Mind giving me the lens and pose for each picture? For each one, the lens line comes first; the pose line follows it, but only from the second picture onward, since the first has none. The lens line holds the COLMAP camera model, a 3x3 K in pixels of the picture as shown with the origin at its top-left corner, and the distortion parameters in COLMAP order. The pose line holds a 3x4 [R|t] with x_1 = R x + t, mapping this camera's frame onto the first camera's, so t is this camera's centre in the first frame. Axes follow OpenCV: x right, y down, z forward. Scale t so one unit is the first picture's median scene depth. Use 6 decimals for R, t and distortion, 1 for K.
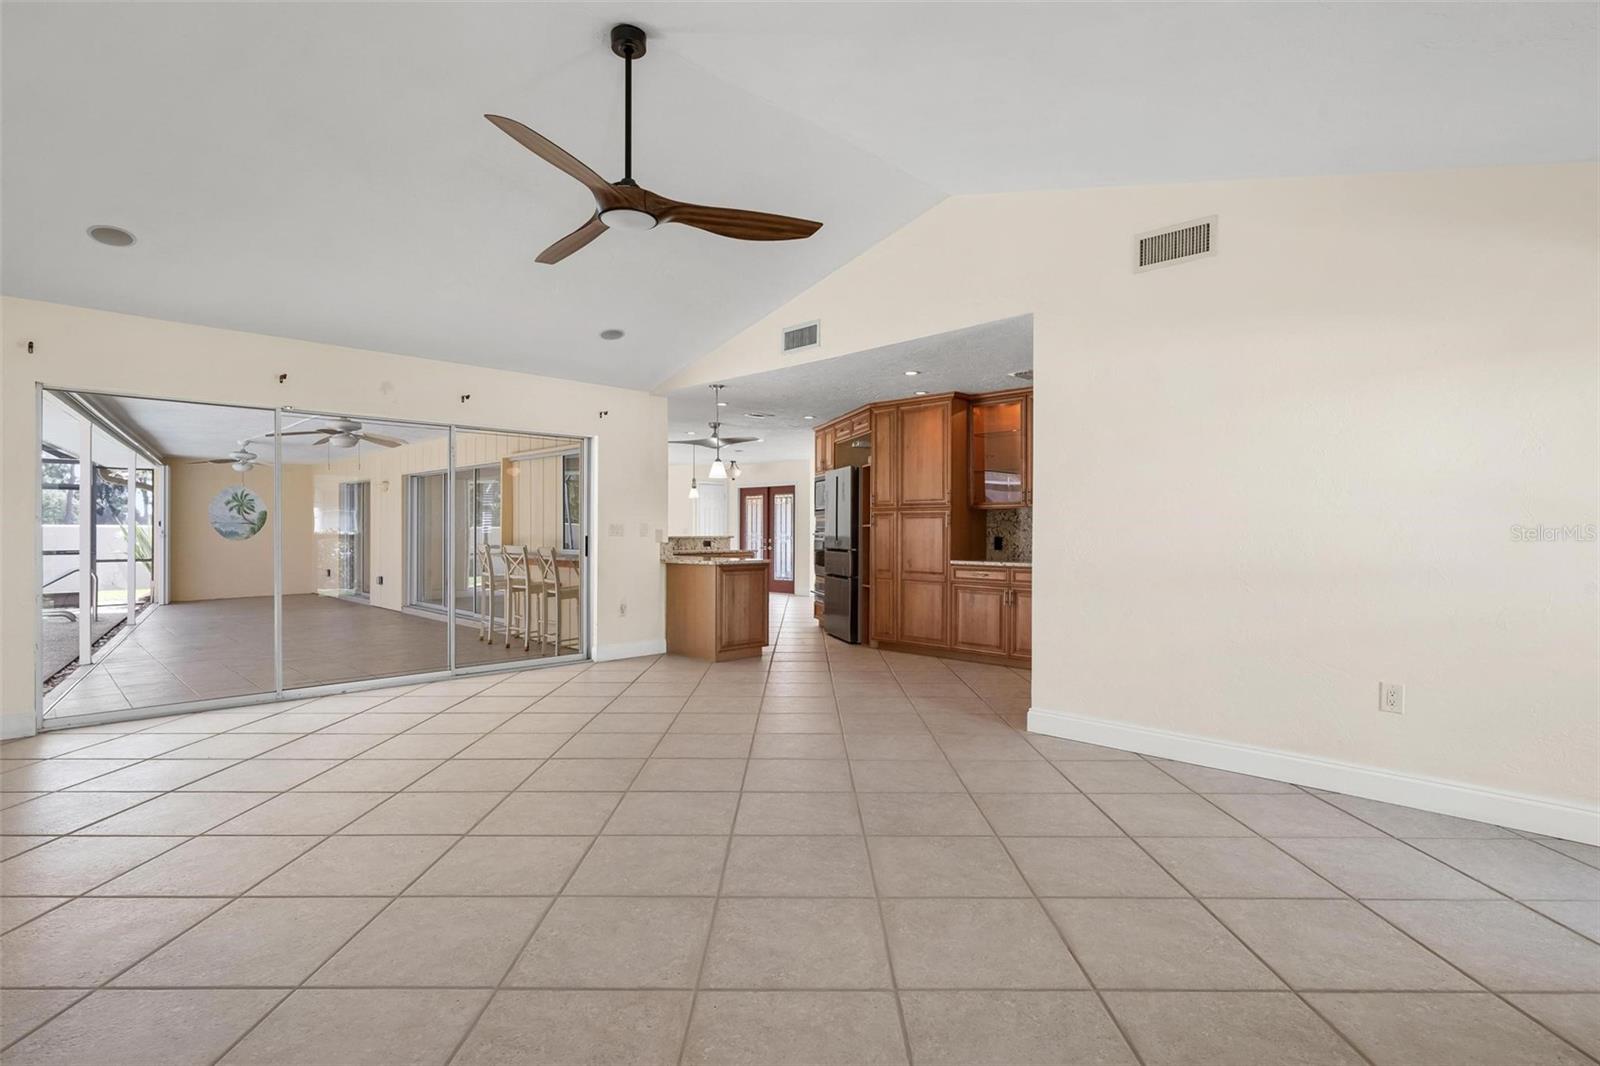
lens RADIAL K [[819.5, 0, 823.5], [0, 819.5, 532.9], [0, 0, 1]] dist [0.001568, -0.000037]
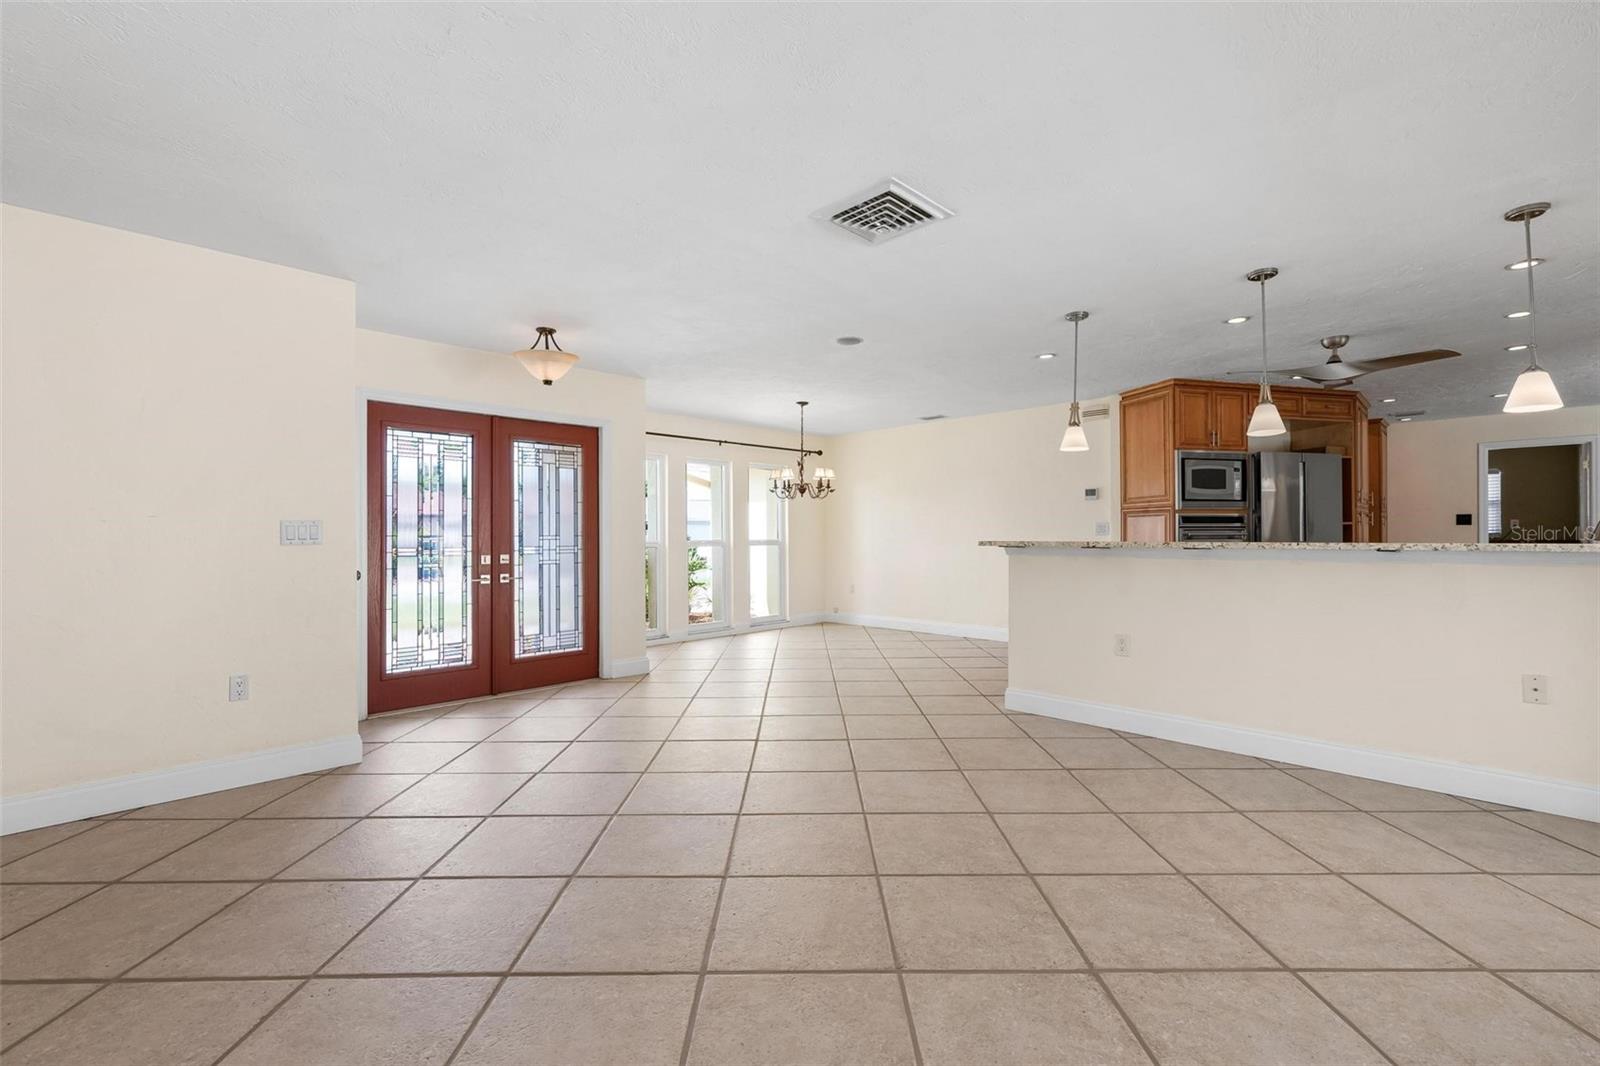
lens RADIAL K [[660.9, 0, 801.0], [0, 660.9, 536.5], [0, 0, 1]] dist [0.000010, -0.000103]
pose [[0.014703, -0.005658, 0.999876, -0.667576], [0.009162, 0.999943, 0.005524, -0.002764], [-0.999850, 0.009080, 0.014754, 1.548695]]
